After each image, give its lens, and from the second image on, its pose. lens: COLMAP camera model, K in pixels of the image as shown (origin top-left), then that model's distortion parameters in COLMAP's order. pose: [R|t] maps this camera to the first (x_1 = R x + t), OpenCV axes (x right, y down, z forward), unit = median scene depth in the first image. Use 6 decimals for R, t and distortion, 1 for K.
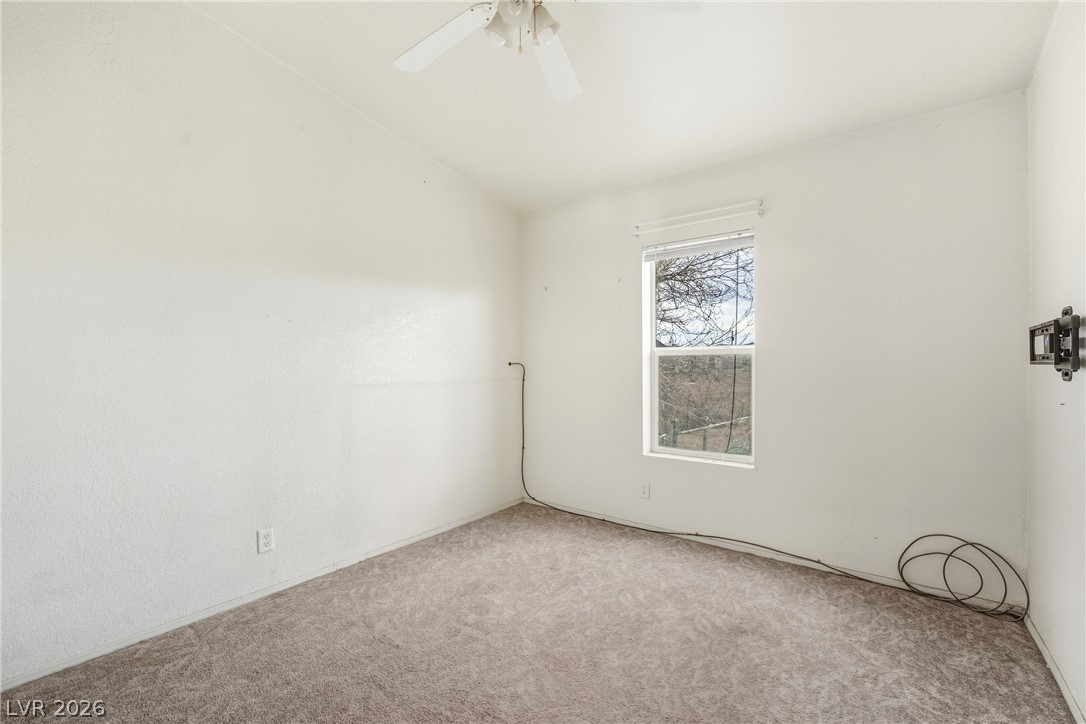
lens RADIAL K [[441.1, 0, 534.9], [0, 441.1, 370.6], [0, 0, 1]] dist [0.001876, 0.000202]
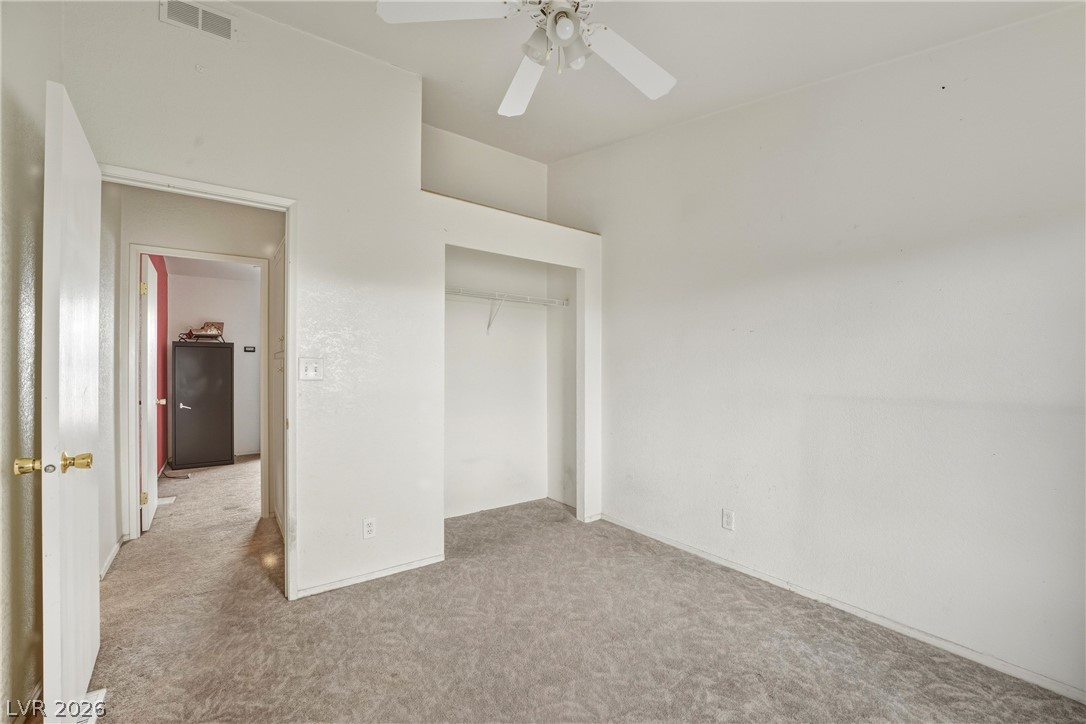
lens RADIAL K [[441.1, 0, 542.5], [0, 441.1, 360.0], [0, 0, 1]] dist [0.001876, 0.000202]
pose [[-0.250742, -0.025663, -0.967714, 0.619145], [0.000656, 0.999644, -0.026680, -0.005875], [0.968054, -0.007325, -0.250636, 0.774580]]
